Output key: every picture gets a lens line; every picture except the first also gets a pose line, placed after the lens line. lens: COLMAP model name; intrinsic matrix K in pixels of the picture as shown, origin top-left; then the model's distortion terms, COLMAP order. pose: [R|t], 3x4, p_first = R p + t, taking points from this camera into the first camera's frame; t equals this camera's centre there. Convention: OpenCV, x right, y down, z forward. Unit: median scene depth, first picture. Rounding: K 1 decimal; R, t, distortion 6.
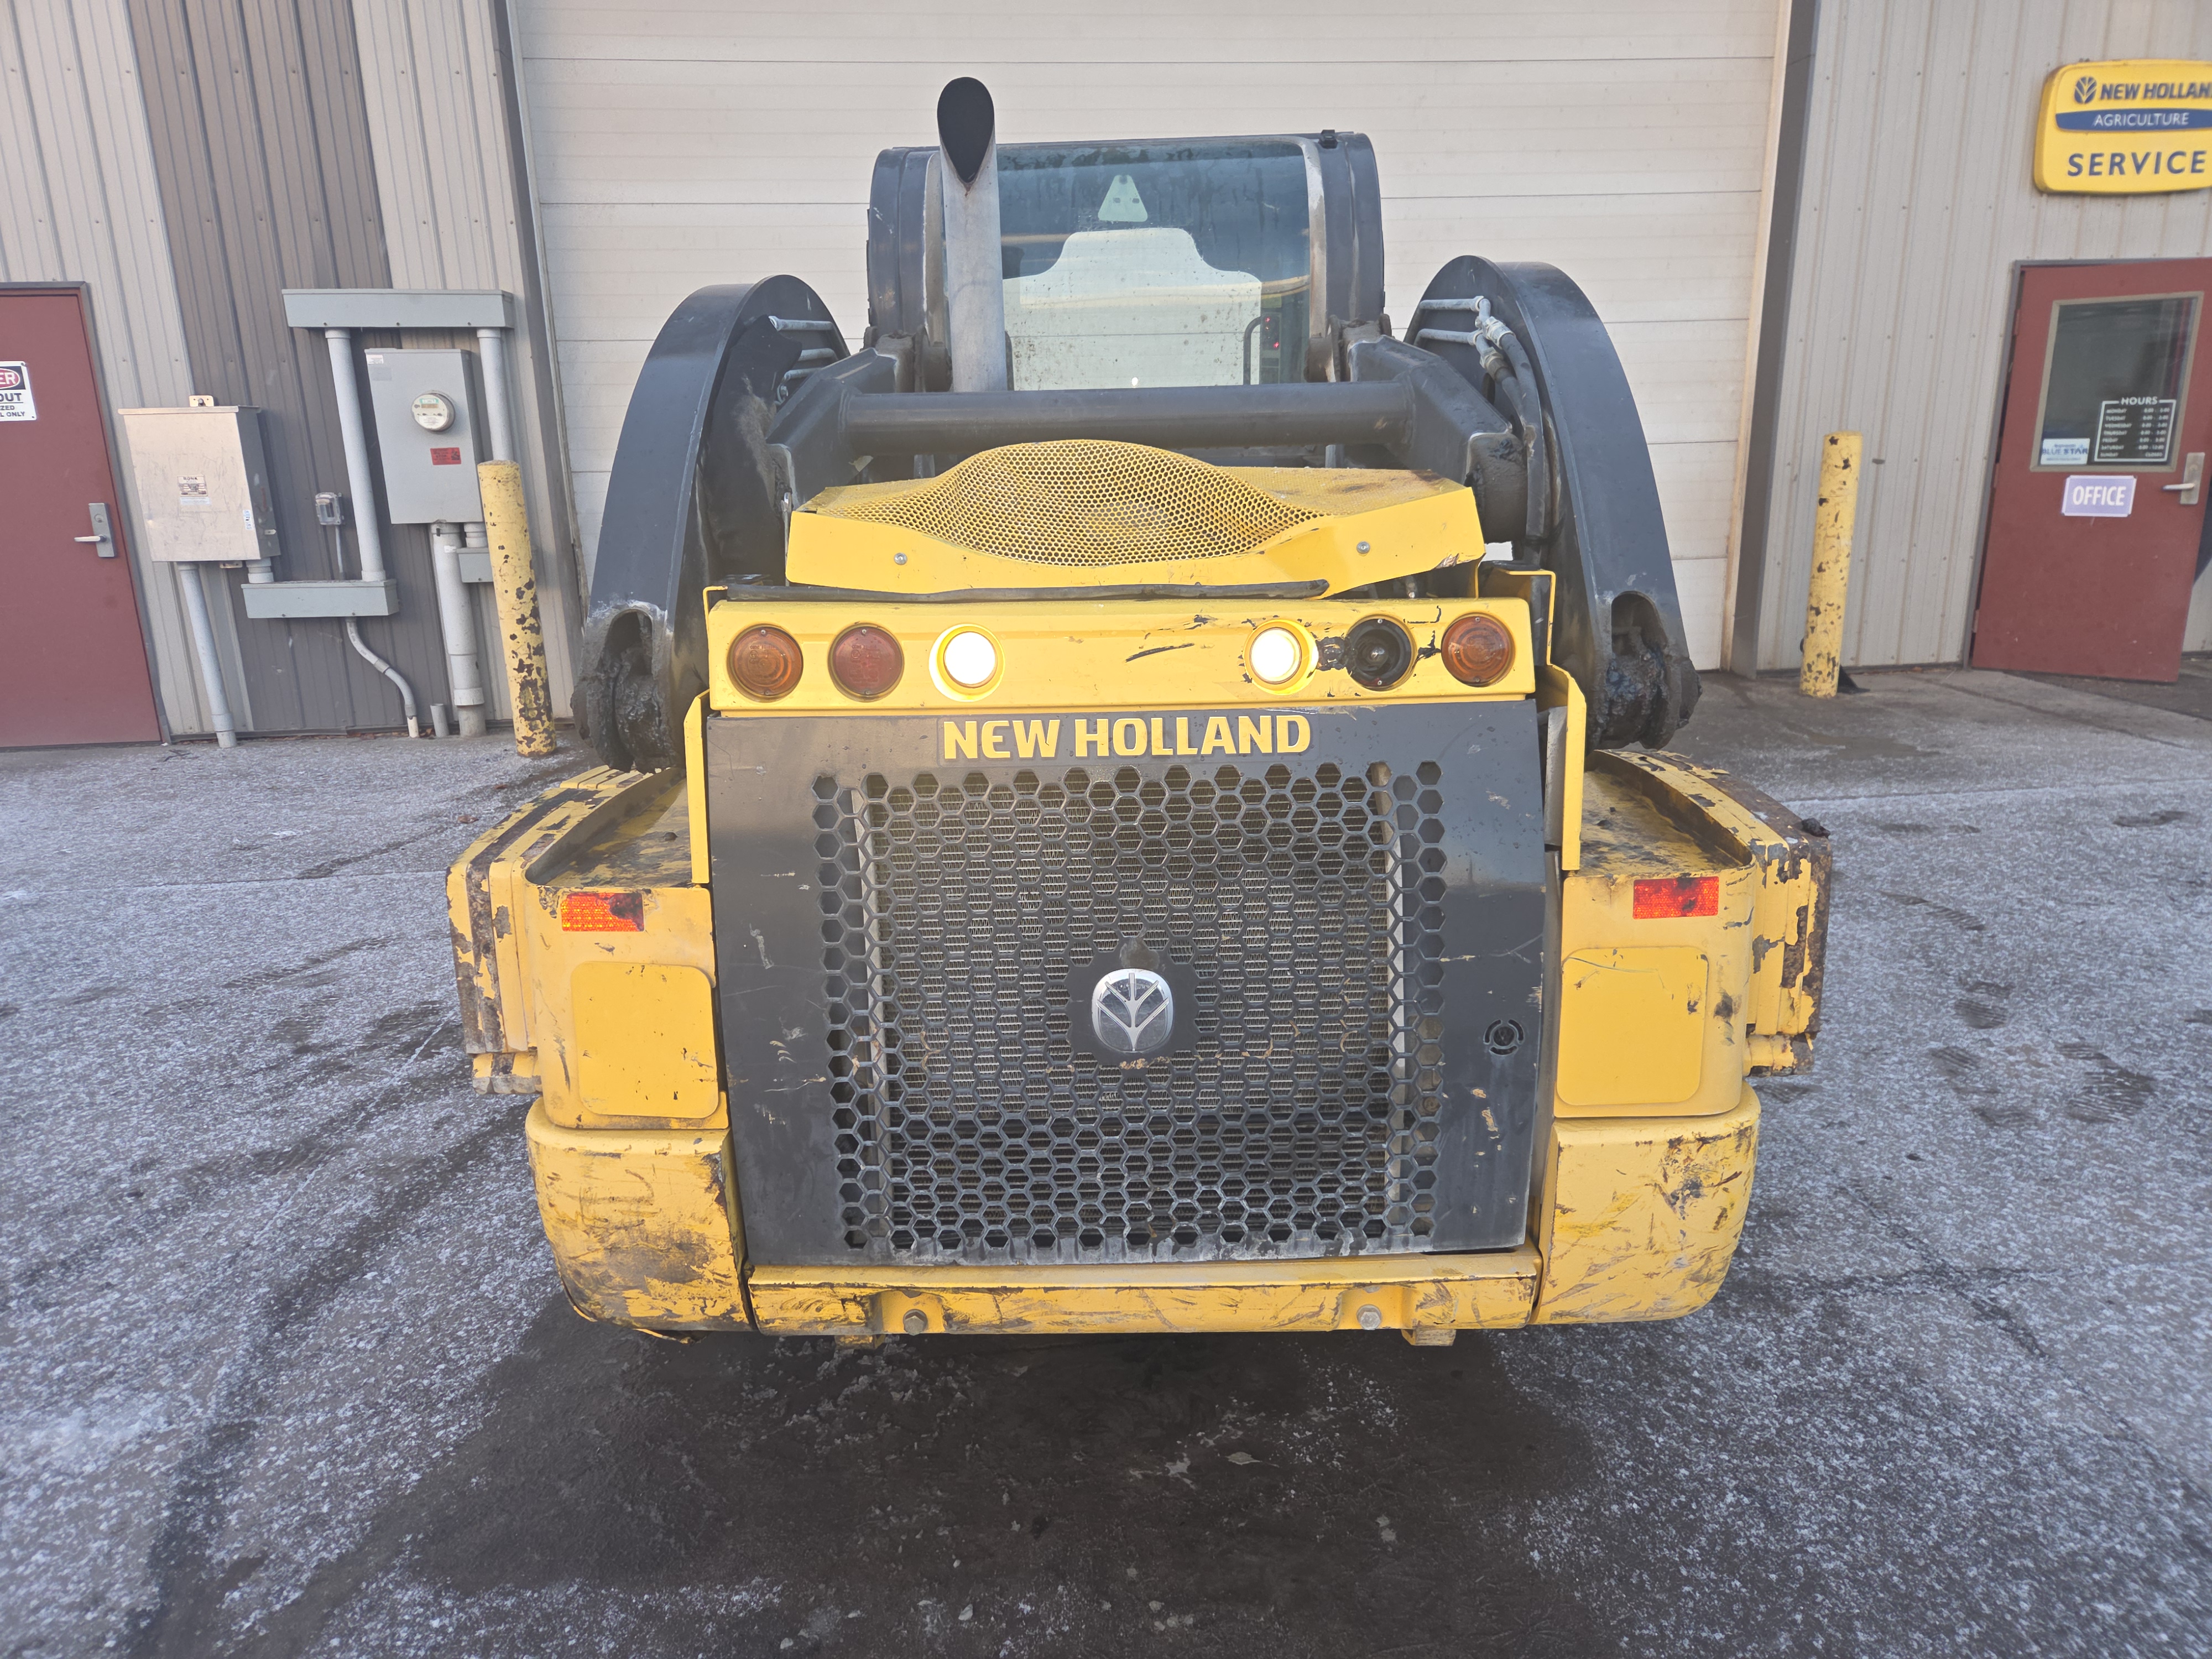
lens RADIAL K [[1490.9, 0, 1106.0], [0, 1490.9, 829.5], [0, 0, 1]] dist [0.068577, -0.067358]
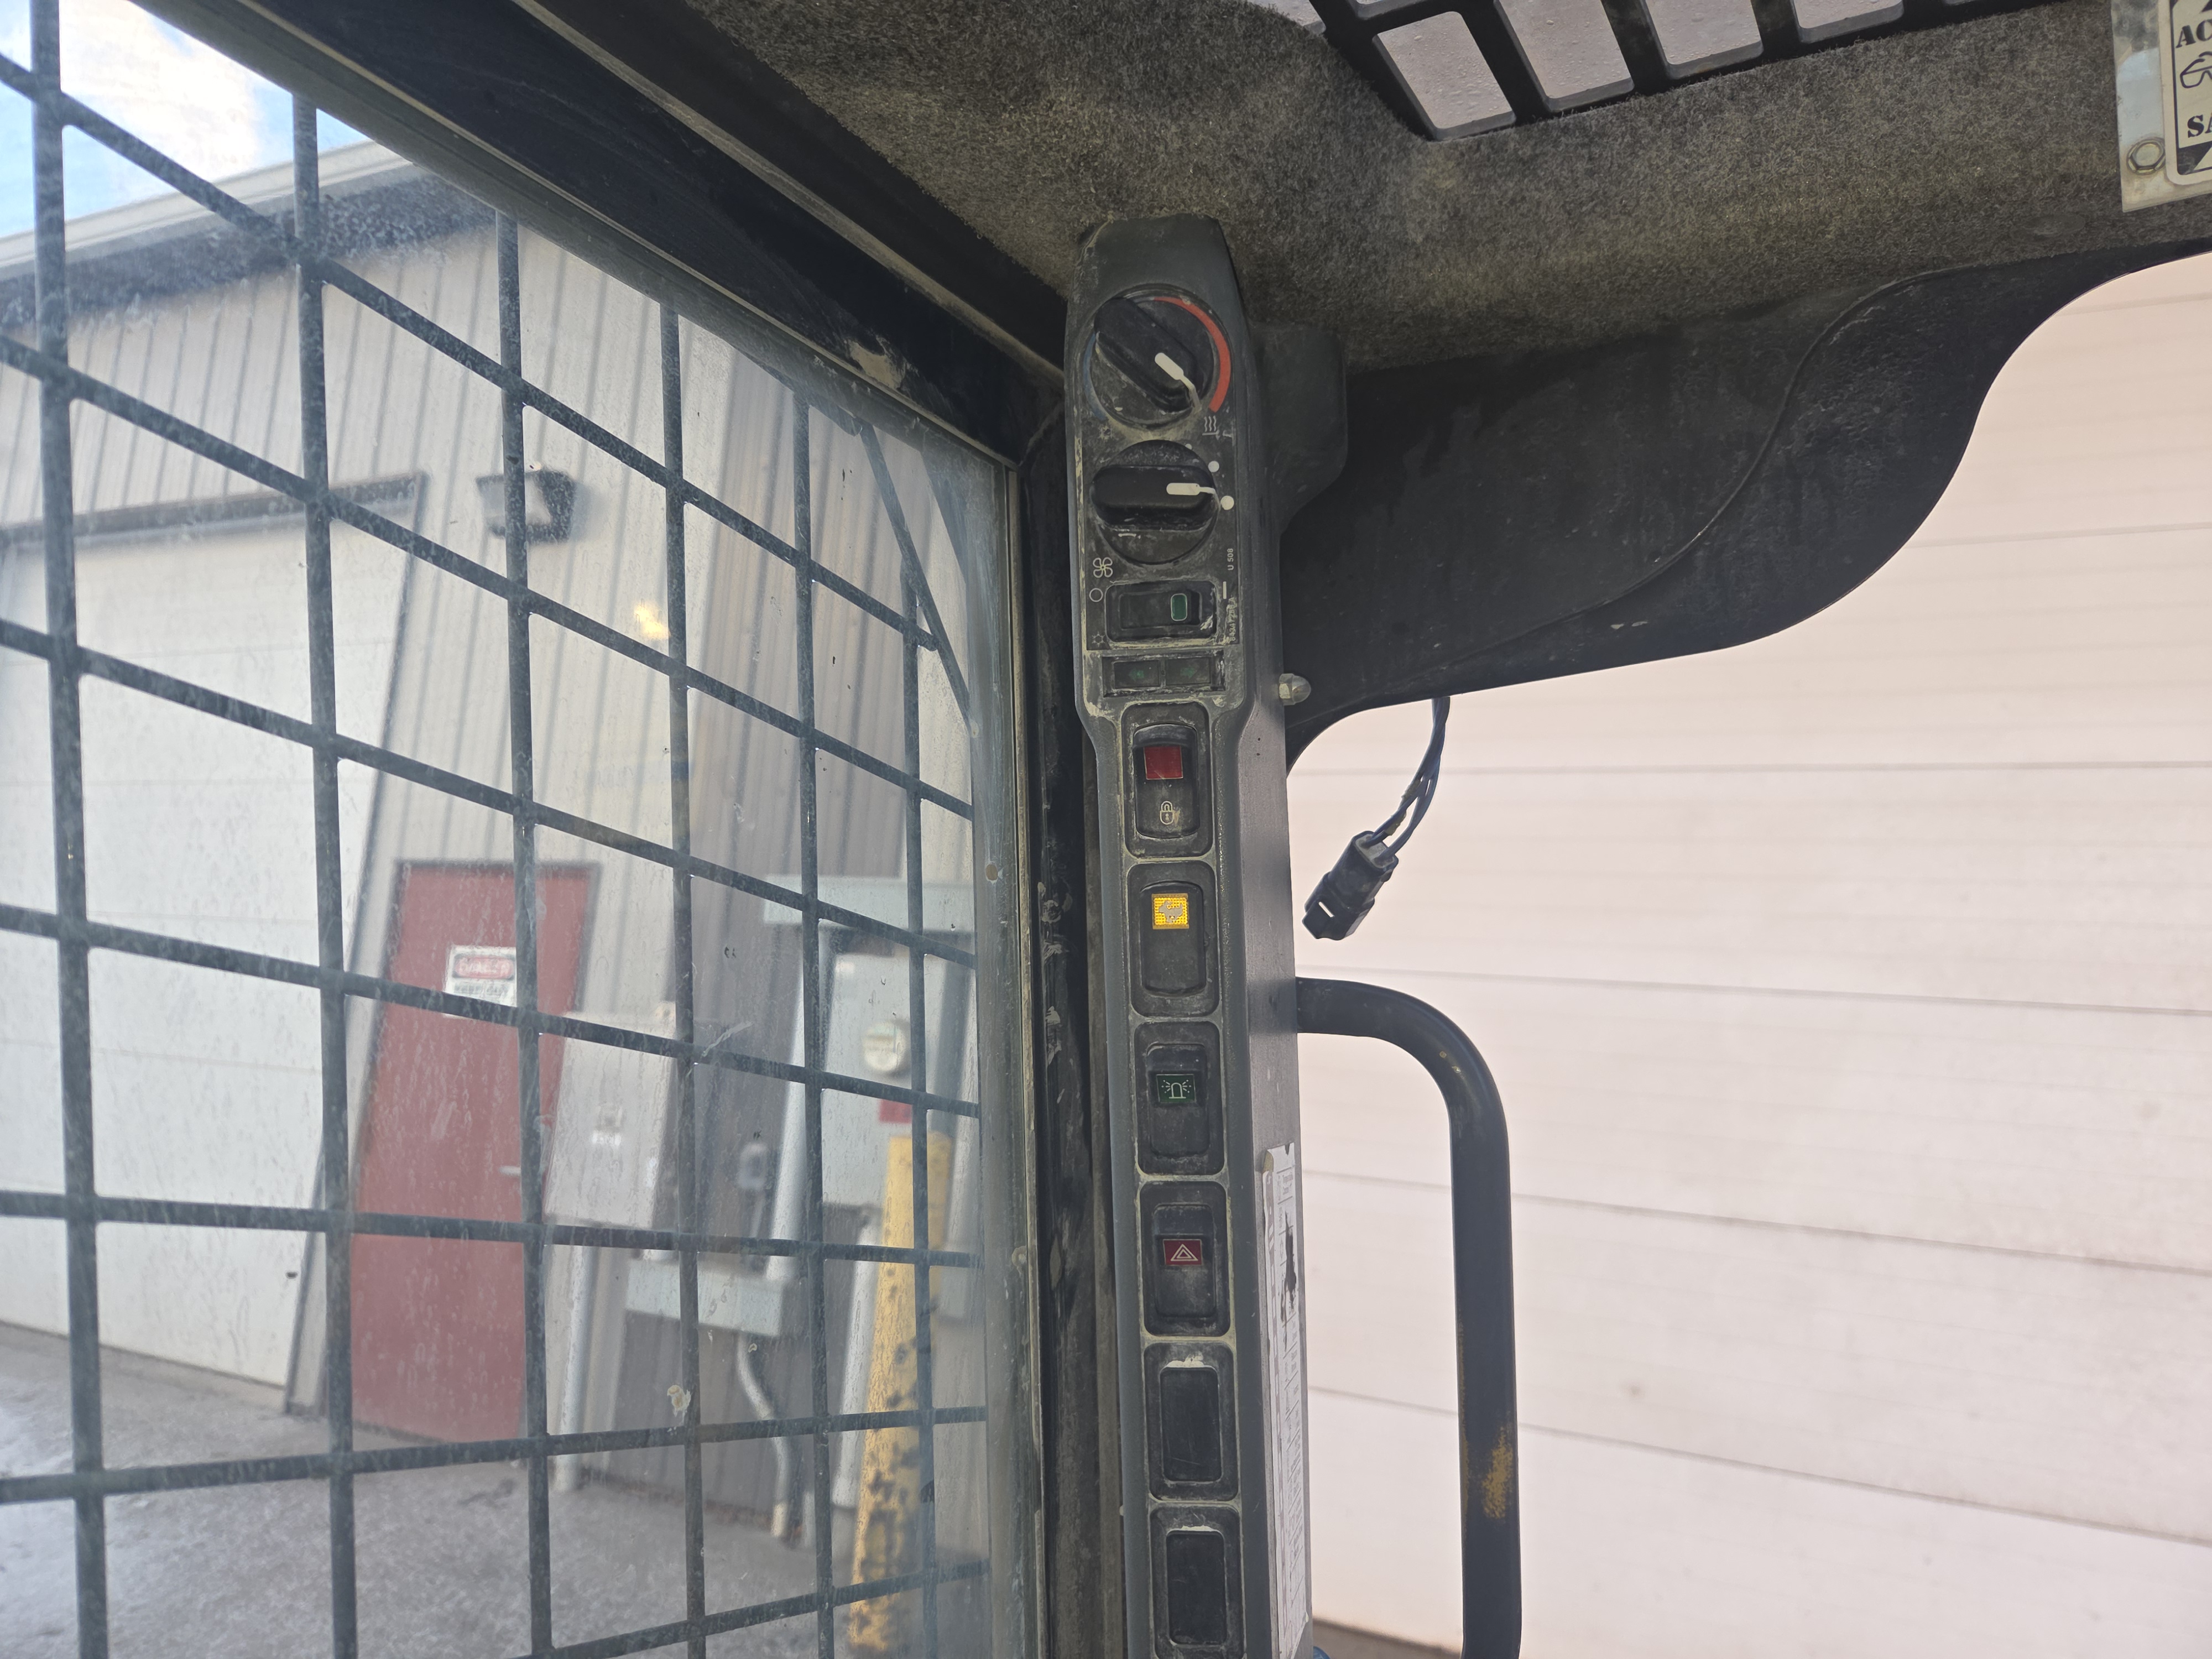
lens RADIAL K [[1490.9, 0, 1106.0], [0, 1490.9, 829.5], [0, 0, 1]] dist [0.068577, -0.067358]
pose [[0.849954, 0.007015, -0.526810, -0.008058], [-0.210279, 0.921335, -0.326994, -0.167655], [0.483075, 0.388707, 0.784567, 0.483001]]
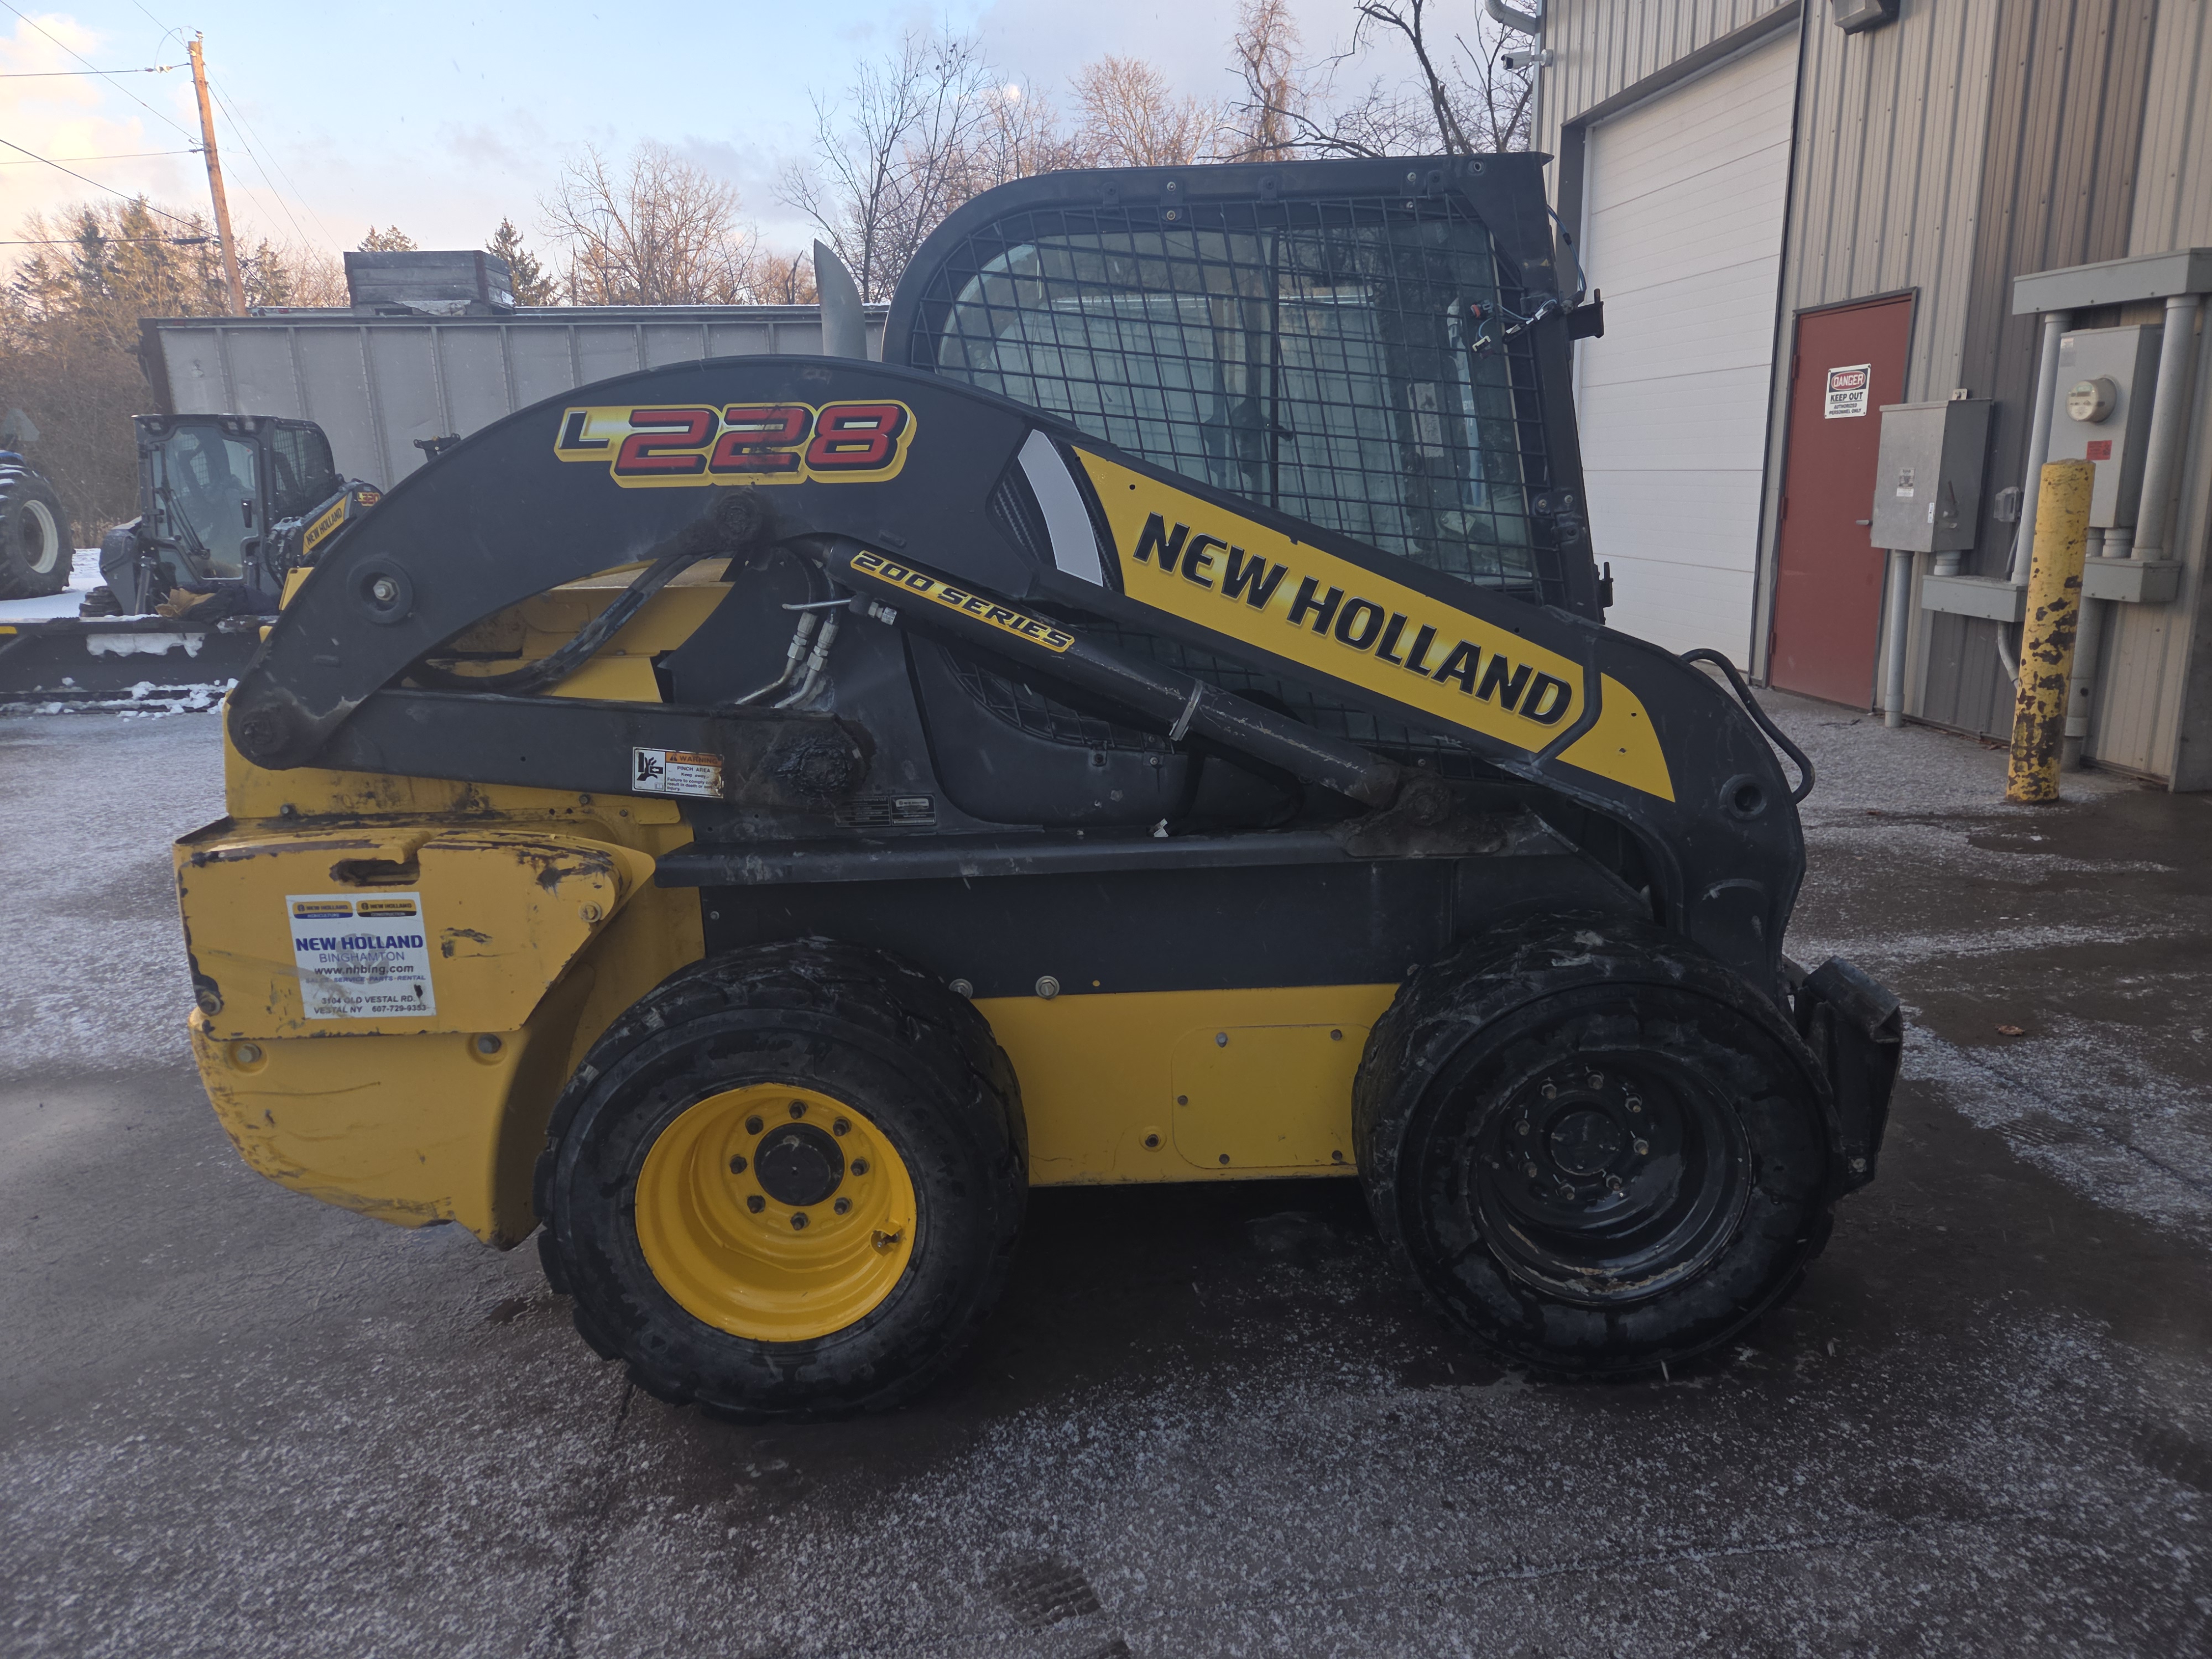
lens RADIAL K [[1483.0, 0, 1108.1], [0, 1483.0, 808.1], [0, 0, 1]] dist [0.070131, -0.049594]
pose [[0.006655, 0.246550, -0.969107, 0.461172], [-0.217208, 0.946347, 0.239268, -0.140390], [0.976103, 0.208905, 0.059850, 0.444529]]
